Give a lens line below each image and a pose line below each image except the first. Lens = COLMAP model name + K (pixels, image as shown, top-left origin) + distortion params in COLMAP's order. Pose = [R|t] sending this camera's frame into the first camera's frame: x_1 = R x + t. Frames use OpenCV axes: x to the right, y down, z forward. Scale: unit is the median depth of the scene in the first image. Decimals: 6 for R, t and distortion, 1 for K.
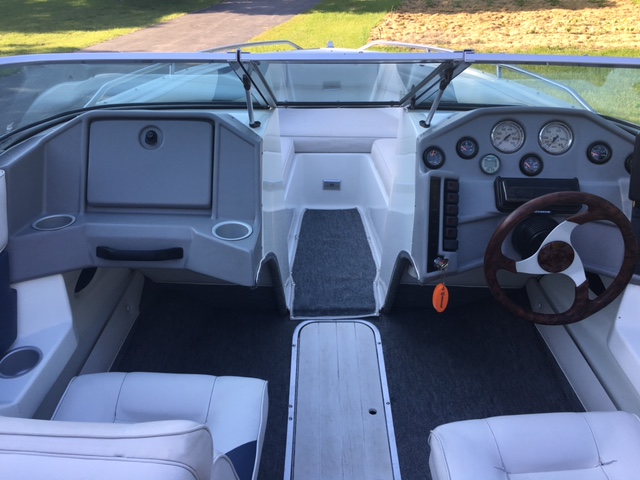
lens RADIAL K [[542.0, 0, 318.0], [0, 542.0, 237.7], [0, 0, 1]] dist [0.065129, -0.097735]
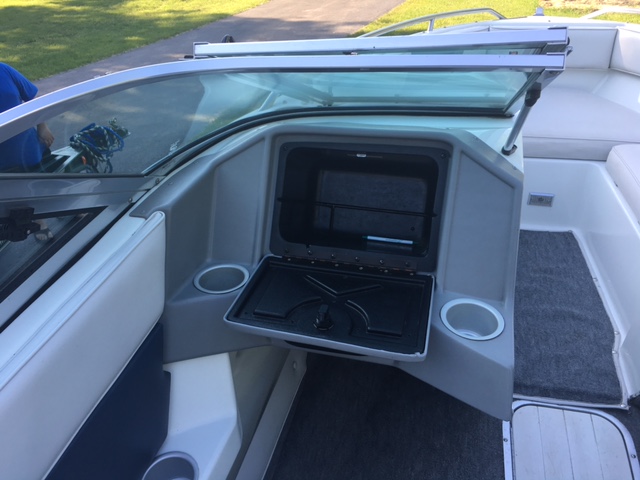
lens RADIAL K [[542.0, 0, 318.0], [0, 542.0, 237.7], [0, 0, 1]] dist [0.065129, -0.097735]
pose [[0.971305, 0.082552, -0.223051, -0.192265], [-0.068824, 0.995264, 0.068646, -0.137217], [0.227661, -0.051325, 0.972387, 0.314040]]
